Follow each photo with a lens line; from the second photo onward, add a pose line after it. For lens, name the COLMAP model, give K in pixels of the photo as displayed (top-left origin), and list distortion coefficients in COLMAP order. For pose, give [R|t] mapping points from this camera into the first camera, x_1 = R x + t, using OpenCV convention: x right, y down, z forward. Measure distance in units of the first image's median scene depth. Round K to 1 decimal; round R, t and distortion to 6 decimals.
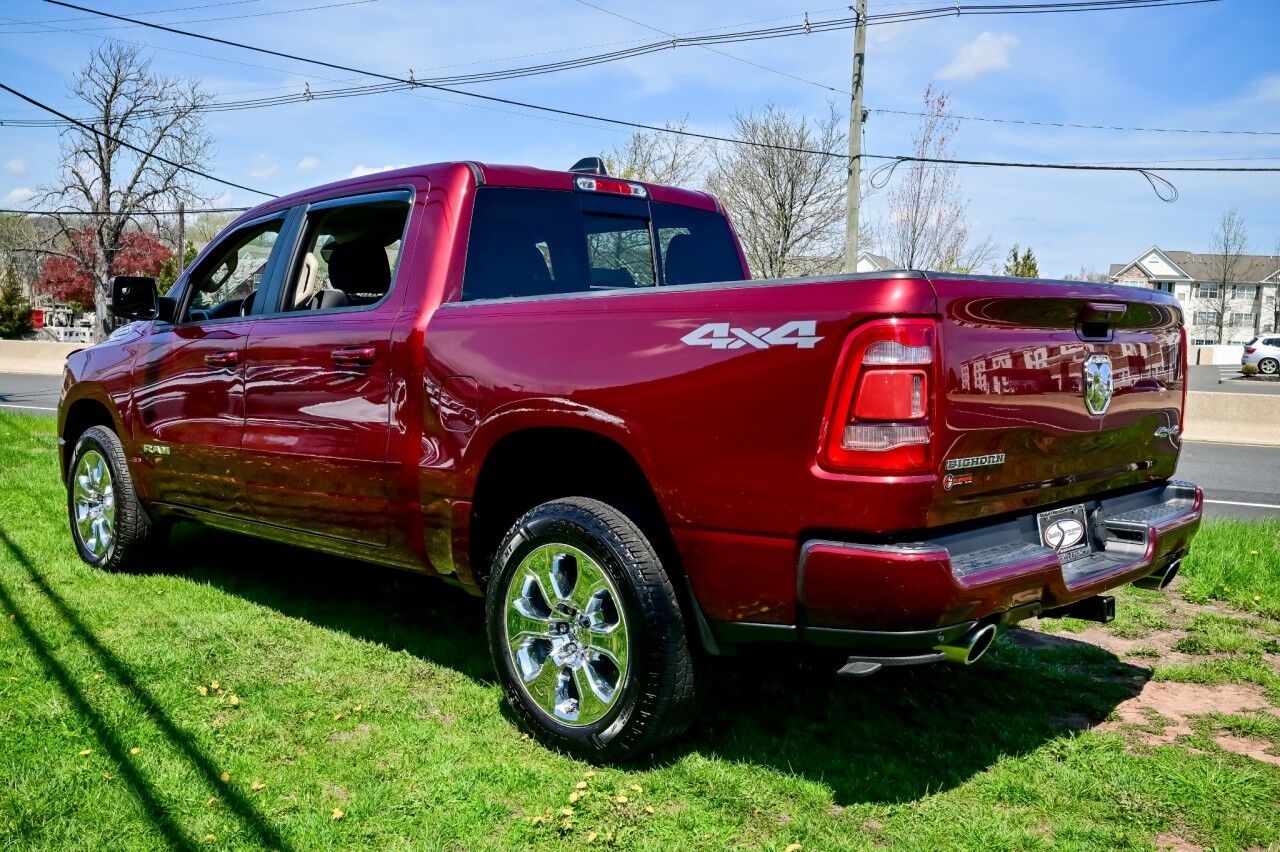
lens RADIAL K [[1184.0, 0, 616.4], [0, 1184.0, 457.8], [0, 0, 1]] dist [-0.049813, -0.001325]
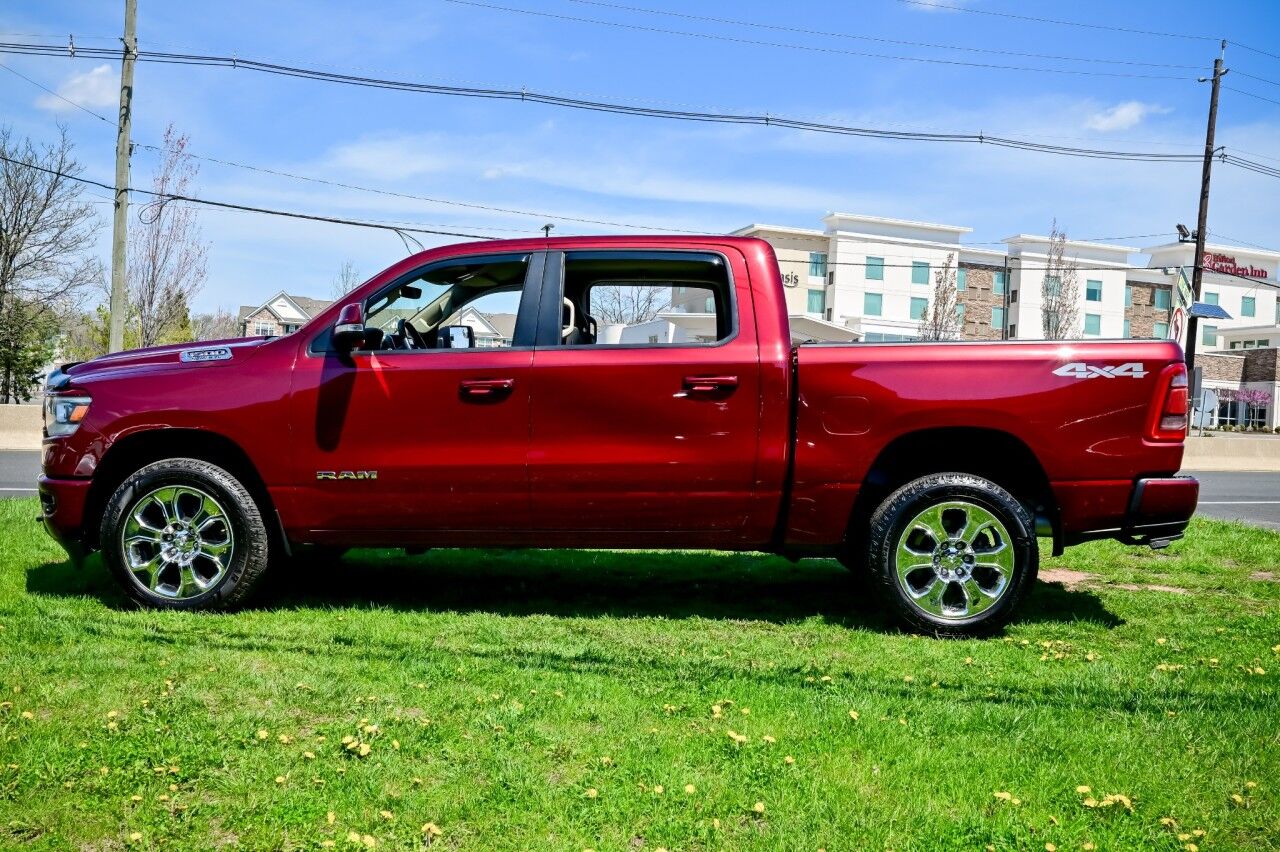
lens RADIAL K [[1184.0, 0, 616.4], [0, 1184.0, 457.8], [0, 0, 1]] dist [-0.049813, -0.001325]
pose [[0.711135, -0.040395, 0.701894, -0.213306], [0.063084, 0.997987, -0.006479, -0.000528], [-0.700220, 0.048886, 0.712252, 0.029861]]
